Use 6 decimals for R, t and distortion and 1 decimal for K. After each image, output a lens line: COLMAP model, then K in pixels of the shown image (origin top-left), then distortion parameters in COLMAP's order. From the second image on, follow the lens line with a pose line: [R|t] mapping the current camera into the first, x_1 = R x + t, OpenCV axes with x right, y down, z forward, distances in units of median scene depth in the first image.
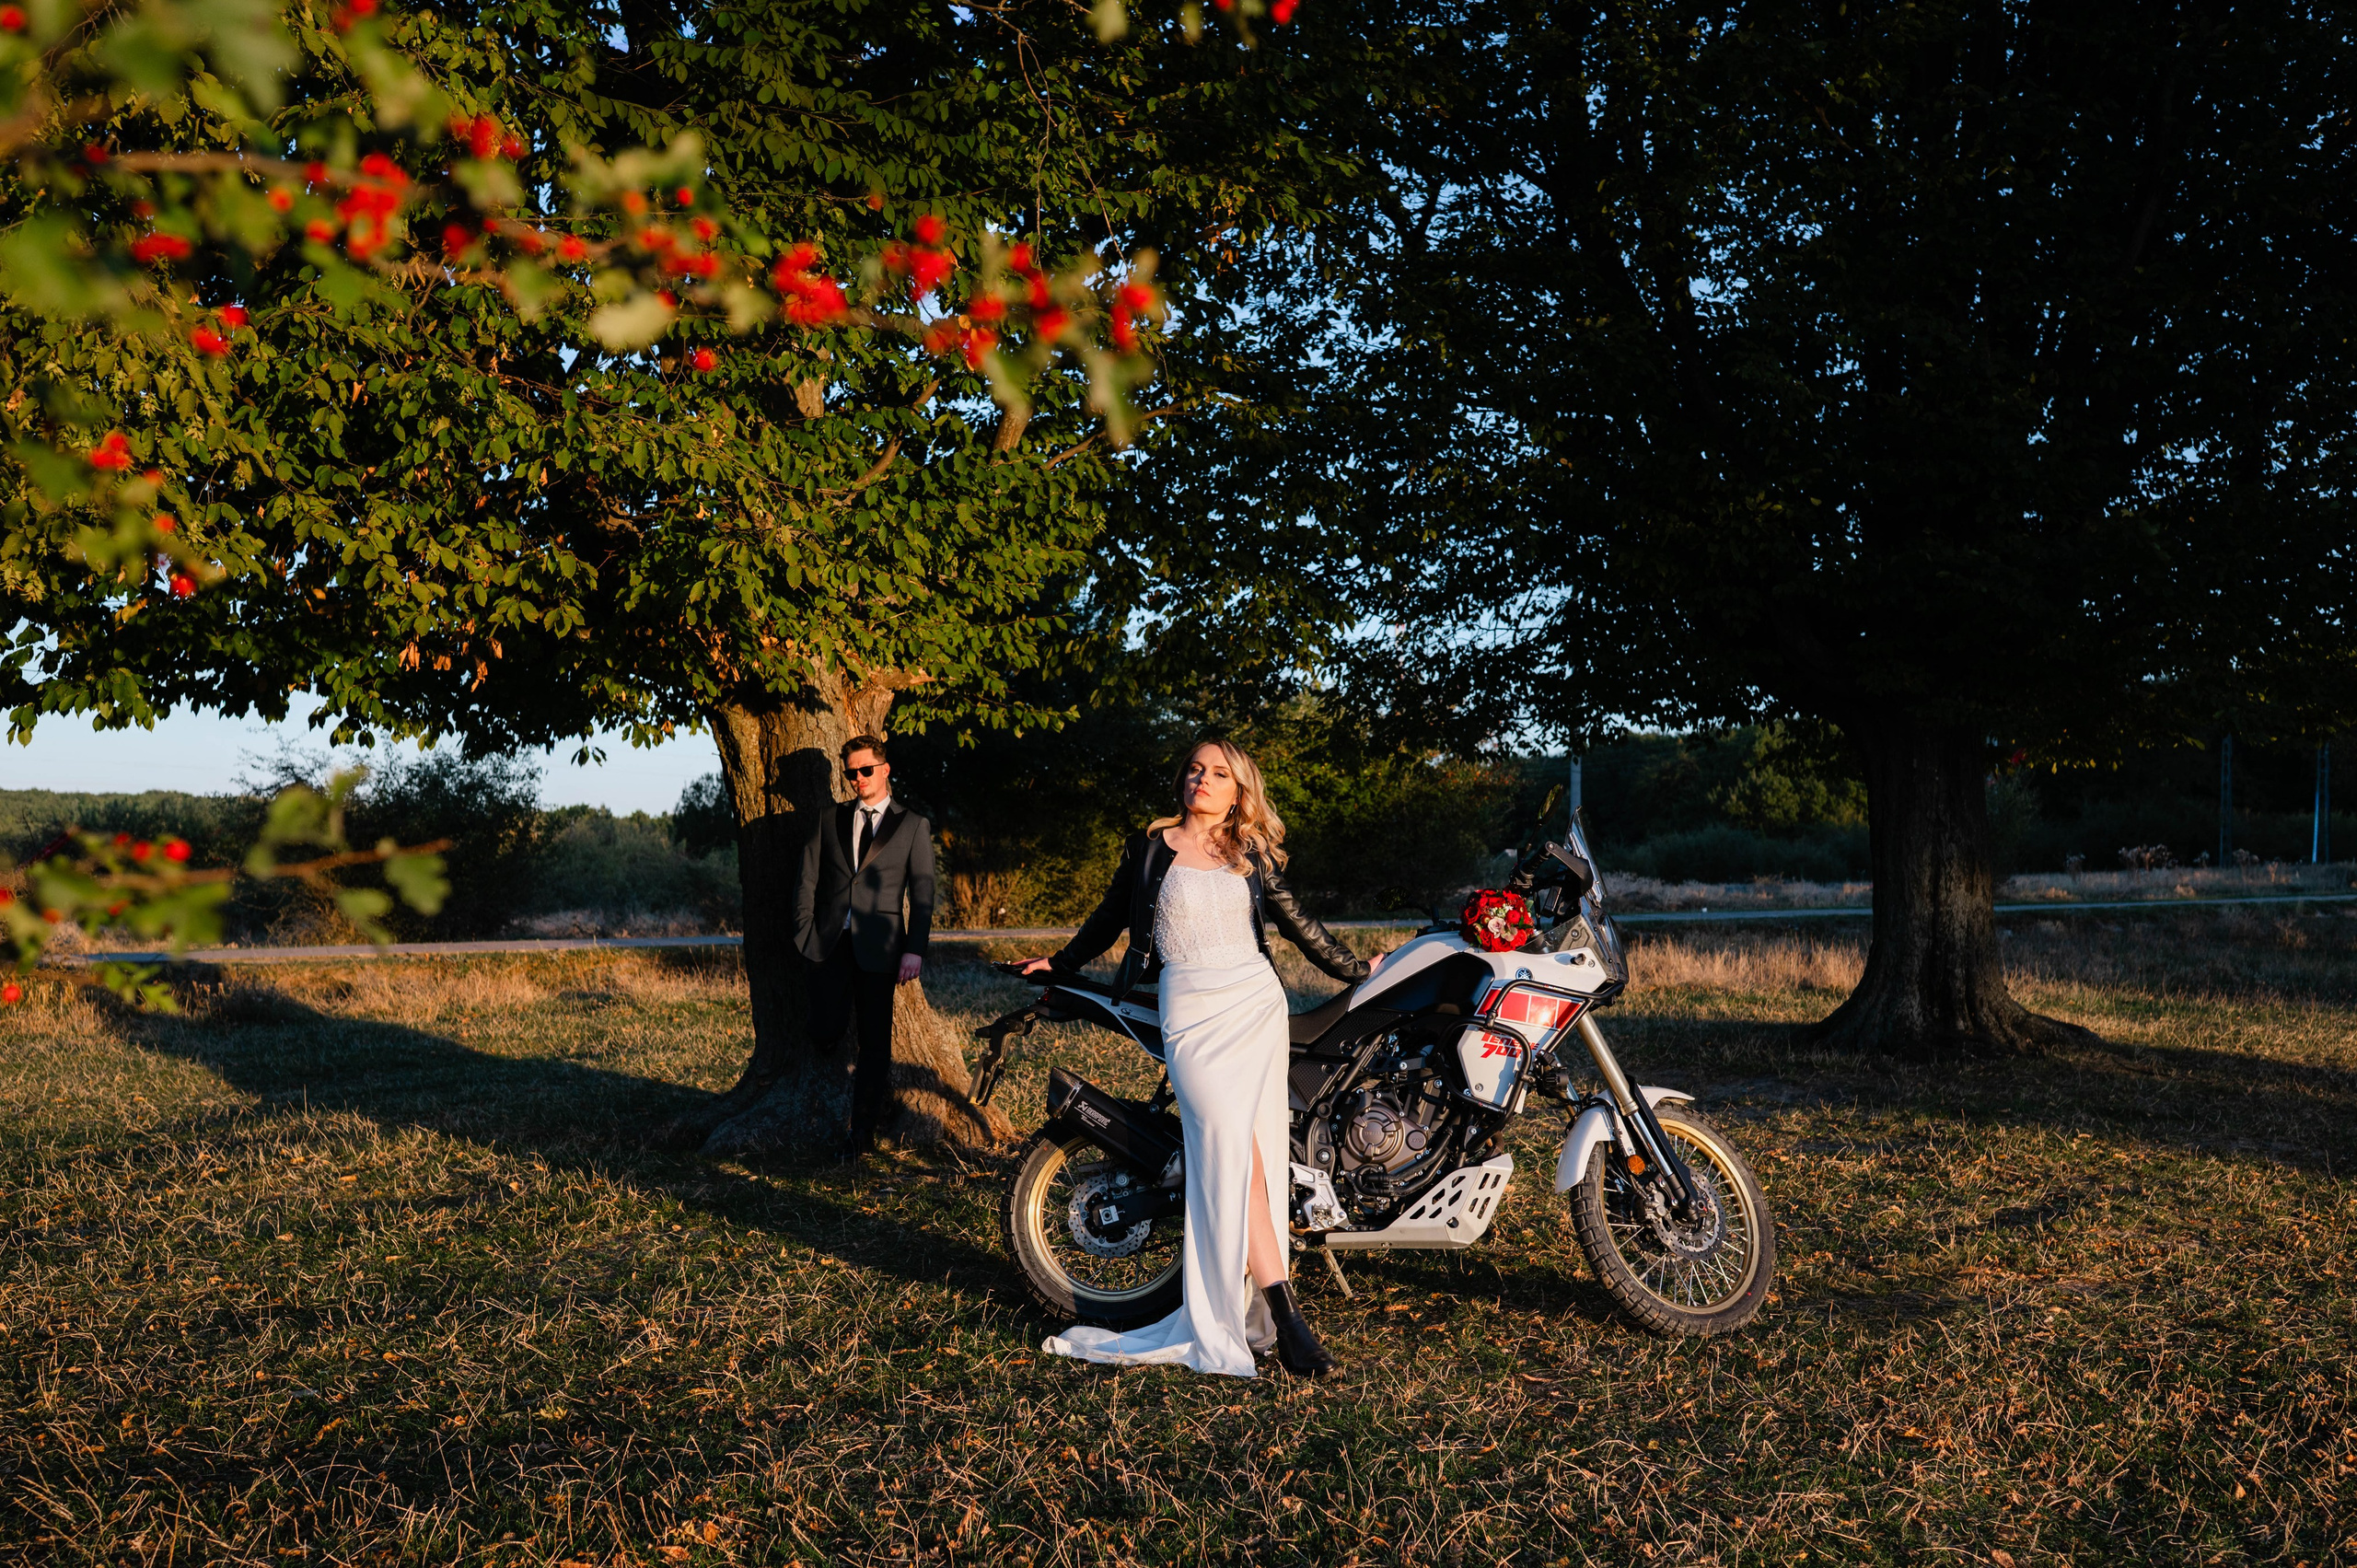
lens RADIAL K [[2319.9, 0, 1173.2], [0, 2319.9, 762.6], [0, 0, 1]] dist [-0.019383, 0.012056]
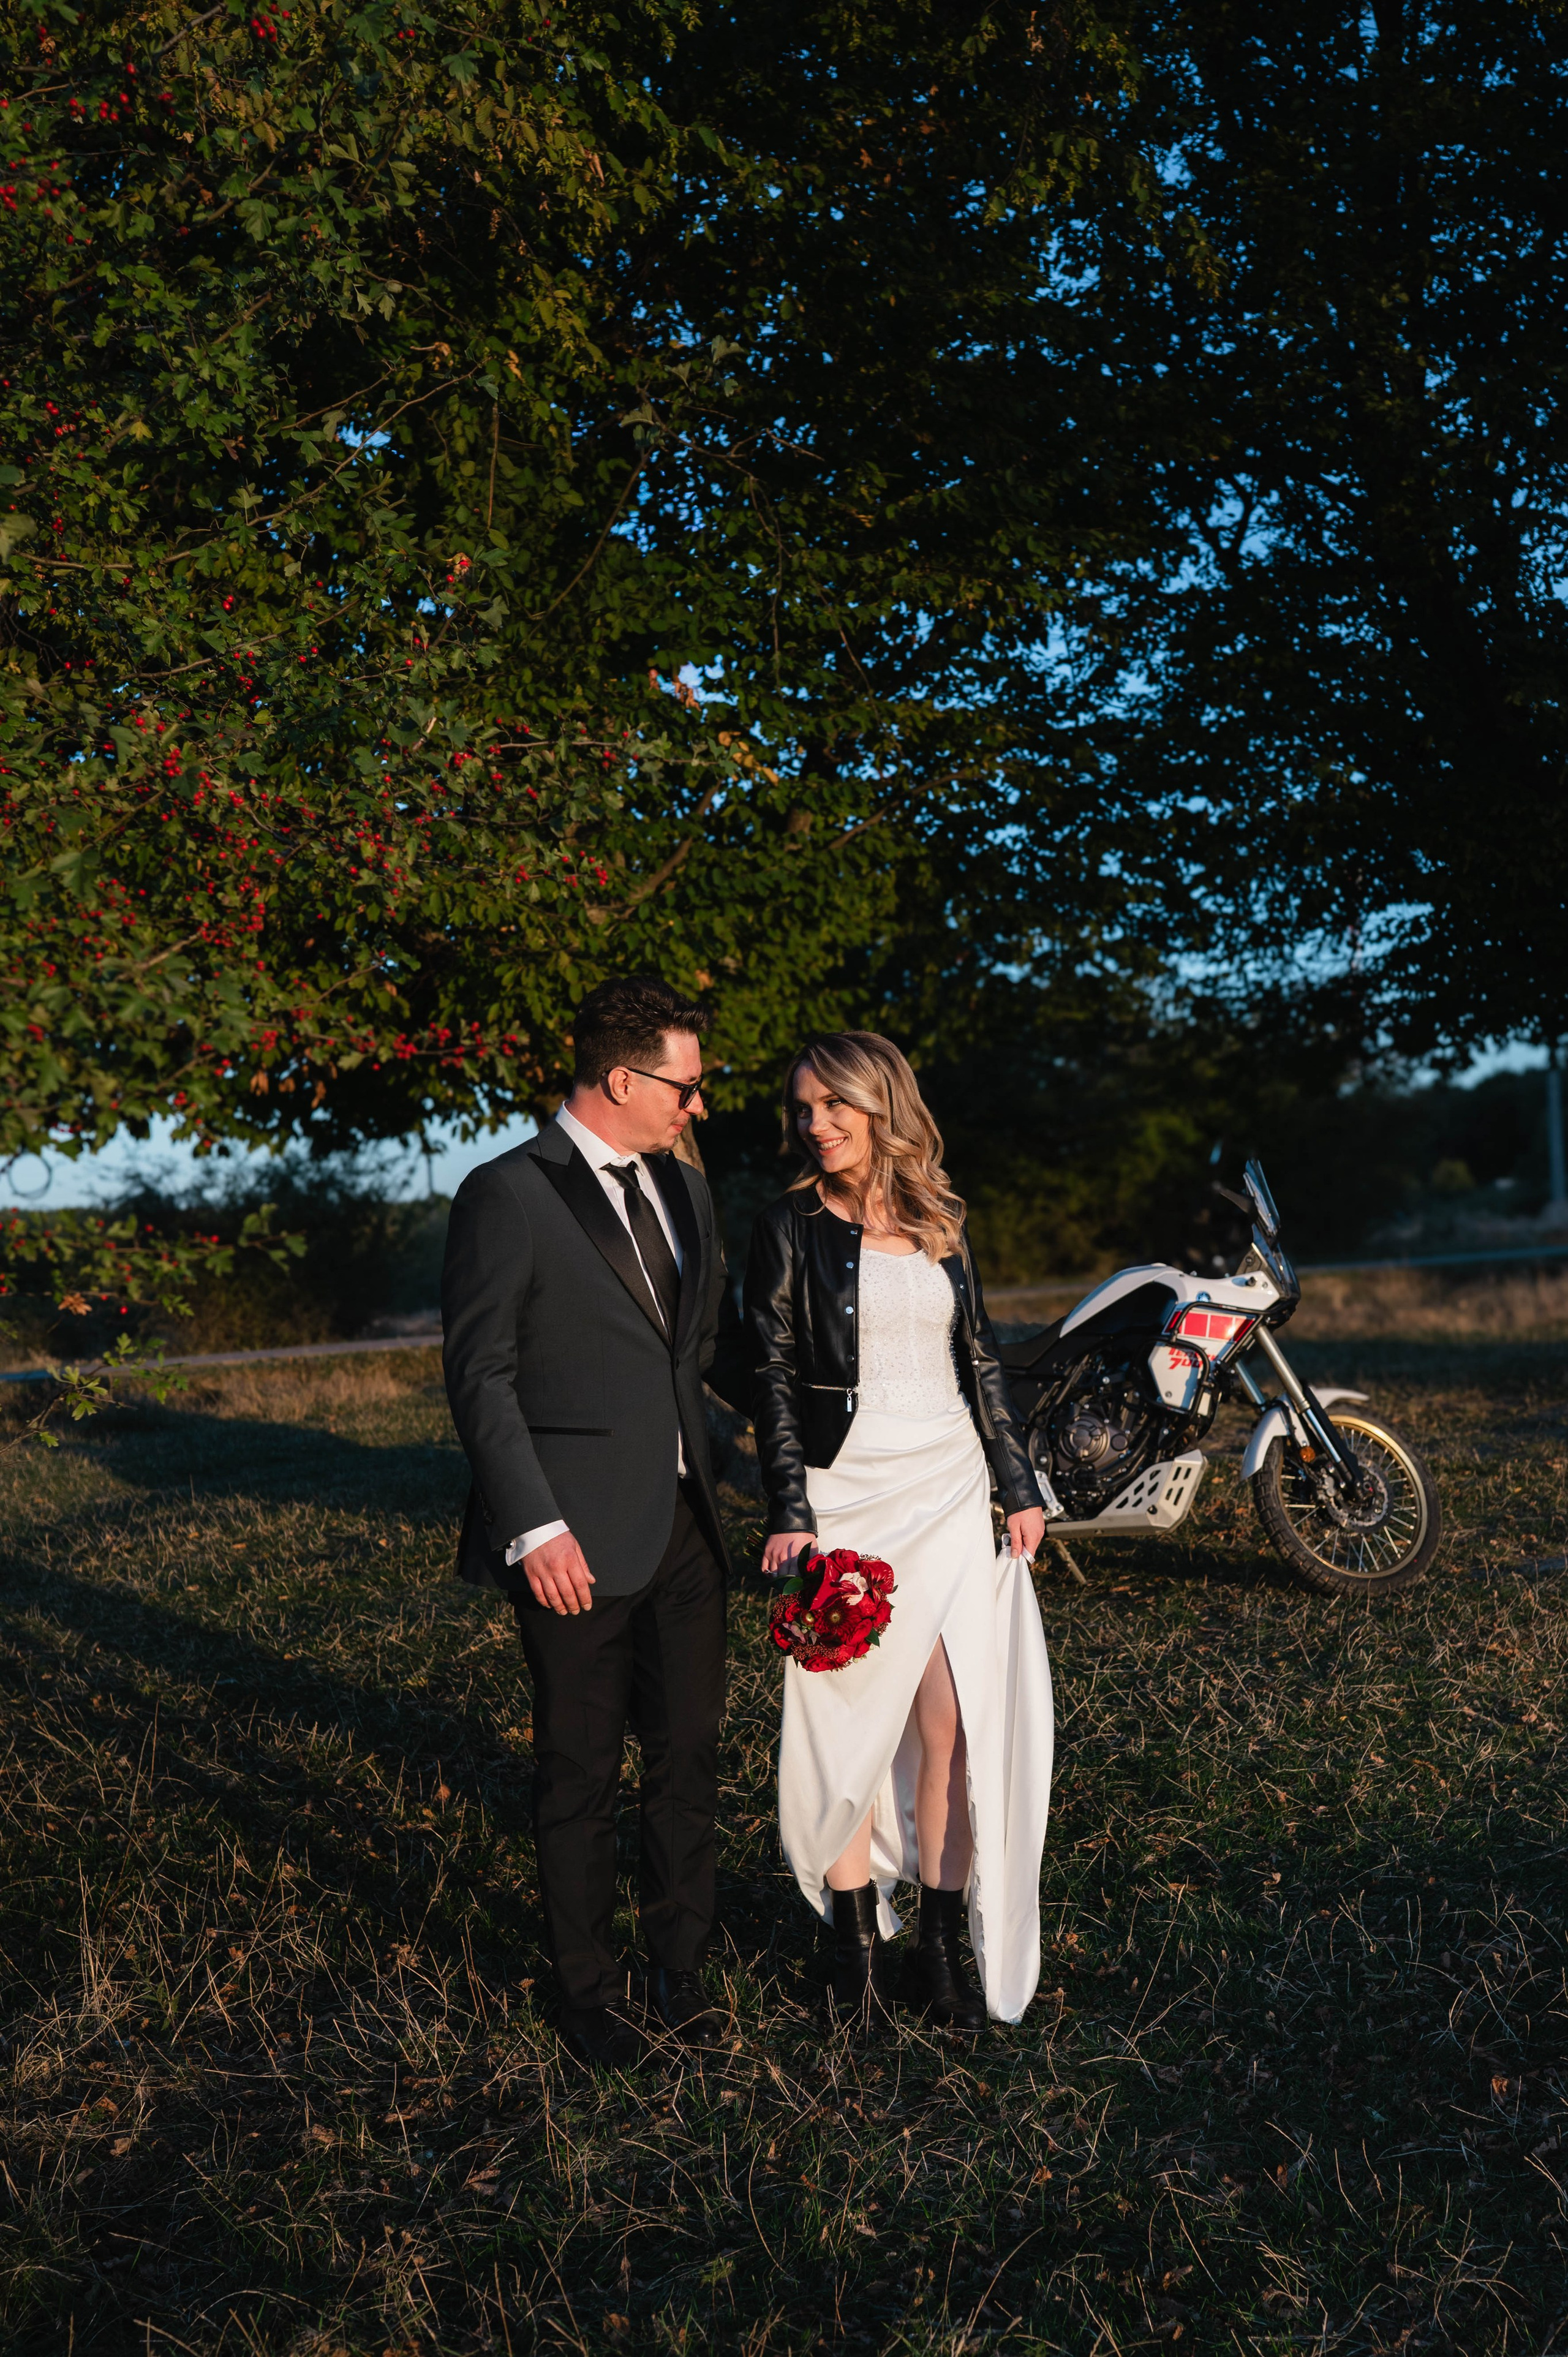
lens RADIAL K [[2665.4, 0, 785.7], [0, 2665.4, 1284.1], [0, 0, 1]] dist [-0.036845, -0.009671]
pose [[0.990586, -0.057032, -0.124448, 0.102597], [0.064876, 0.996093, 0.059912, -0.008723], [0.120545, -0.067422, 0.990416, -0.330934]]
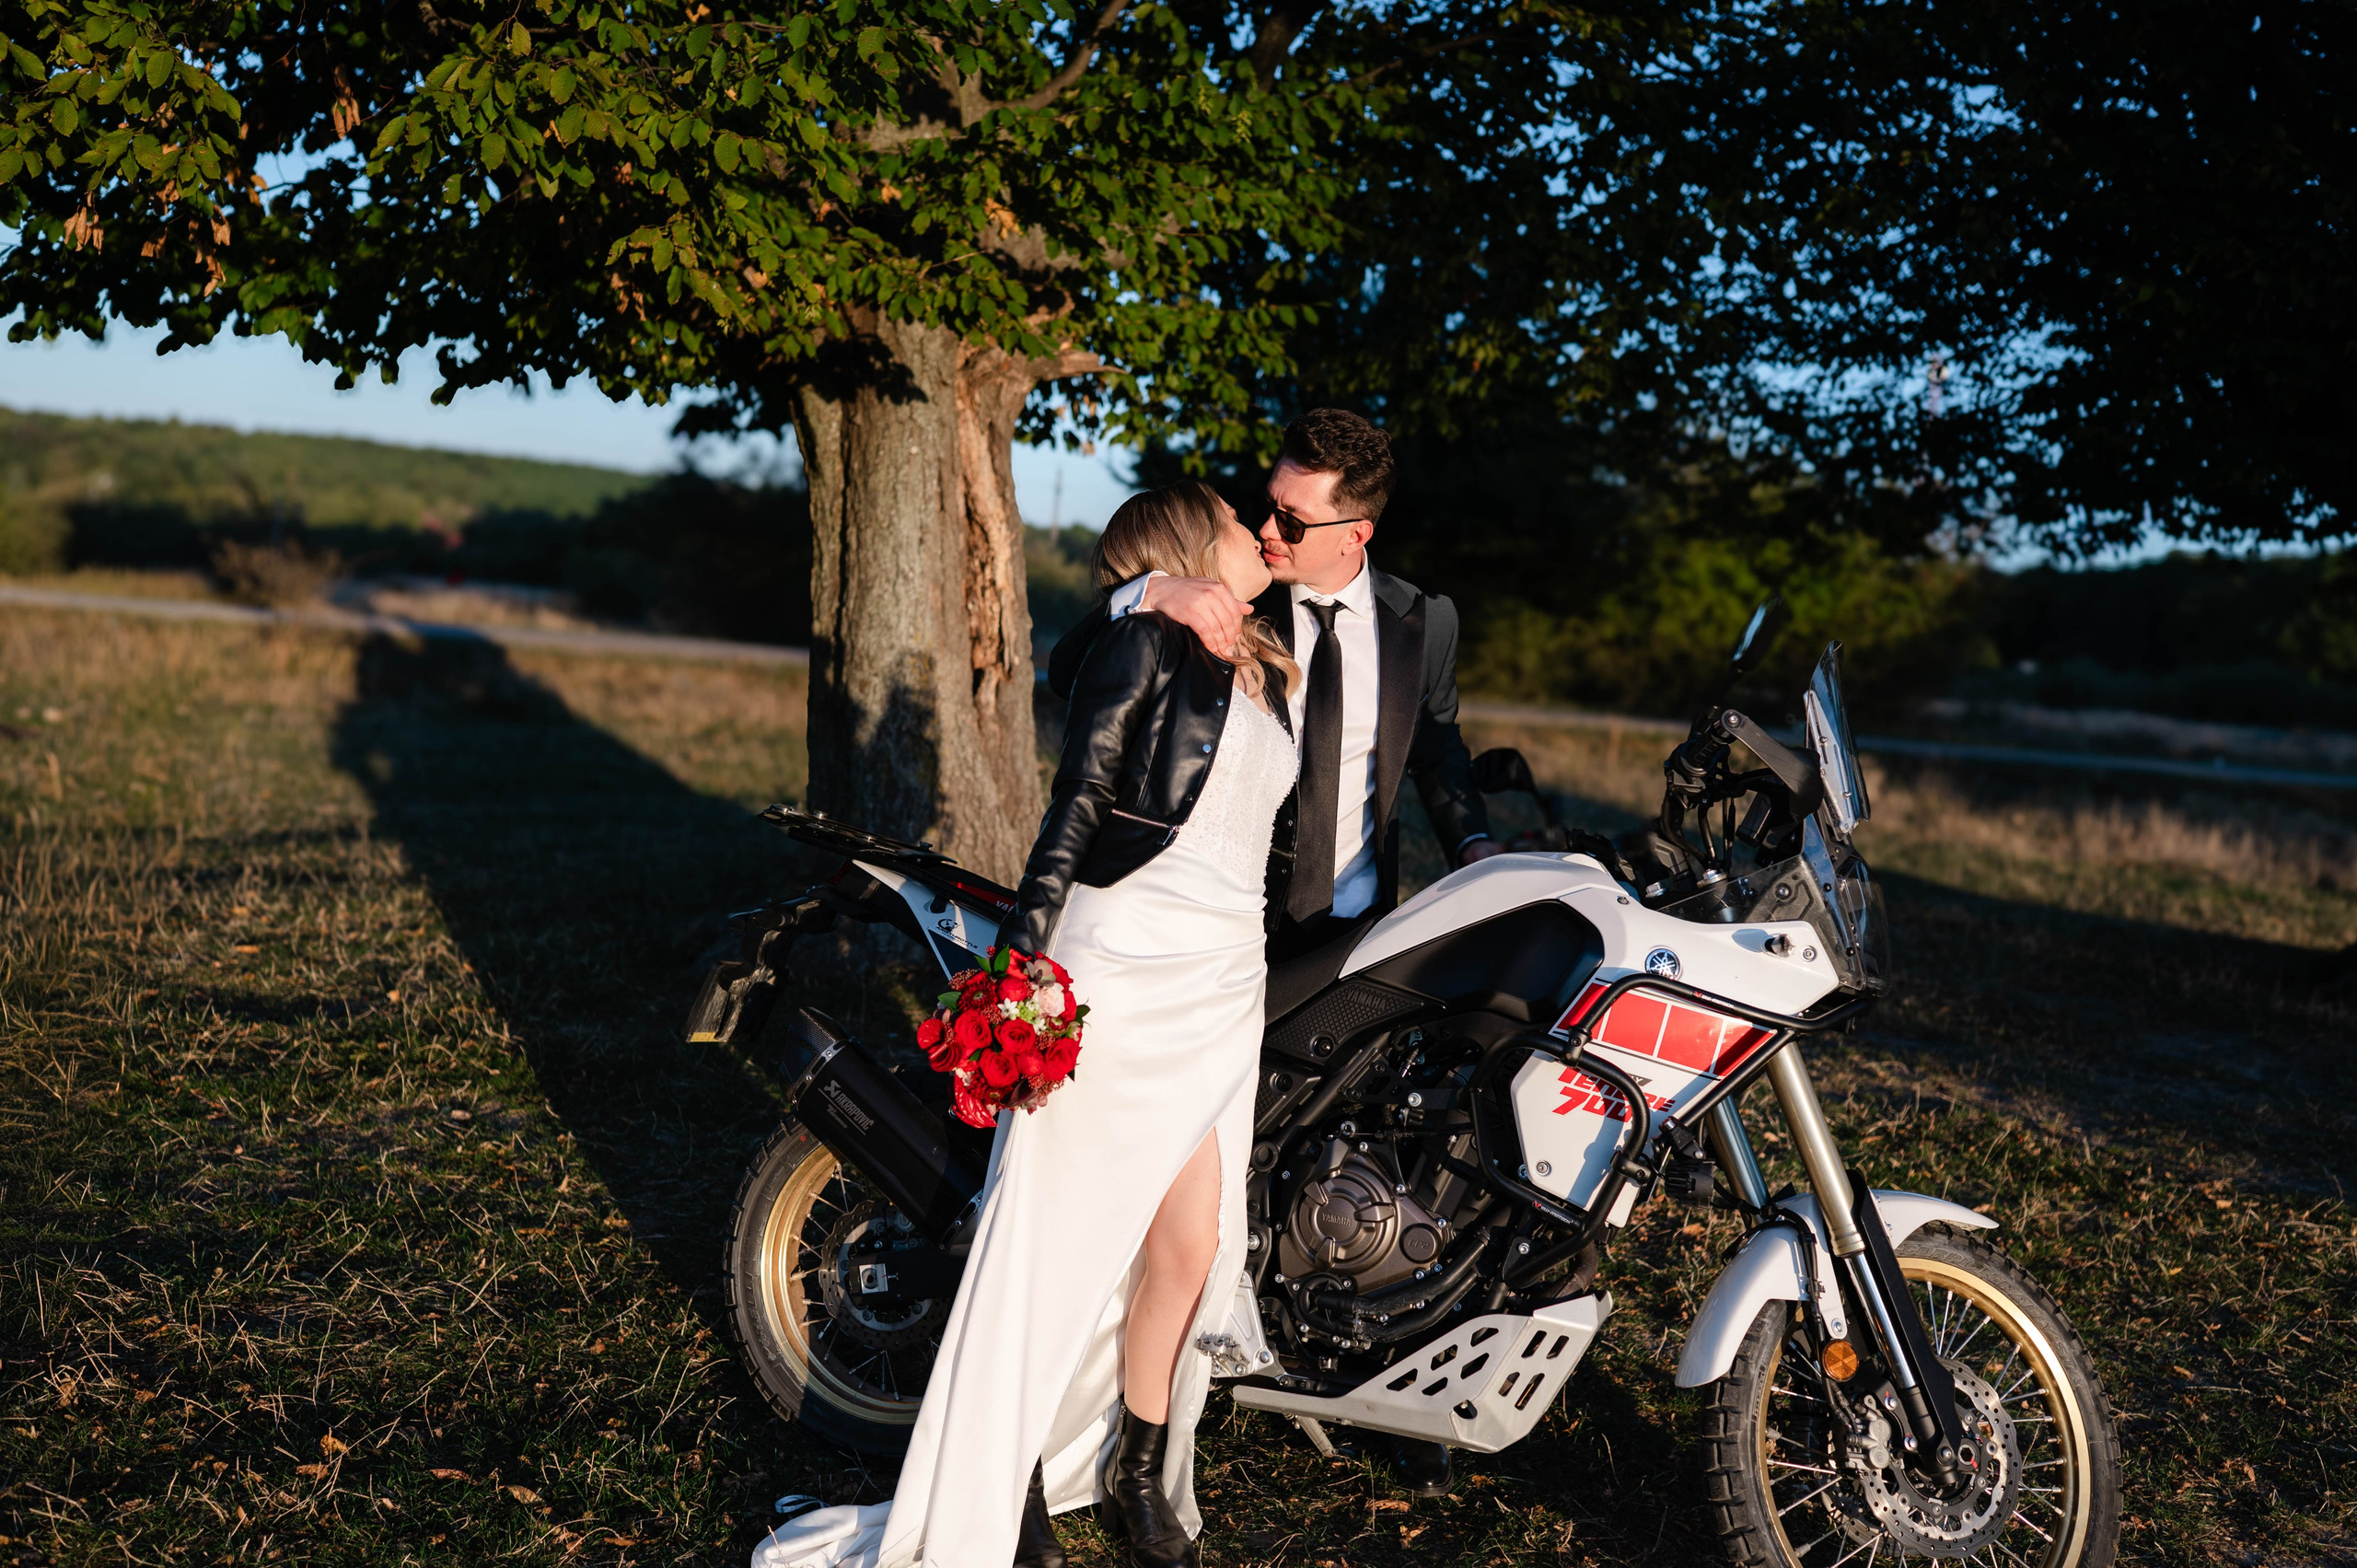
lens RADIAL K [[2319.9, 0, 1173.2], [0, 2319.9, 762.6], [0, 0, 1]] dist [-0.019383, 0.012056]
pose [[0.972687, 0.113188, -0.202656, 0.134916], [-0.090888, 0.989061, 0.116176, -0.000842], [0.213589, -0.094583, 0.972334, 0.454246]]
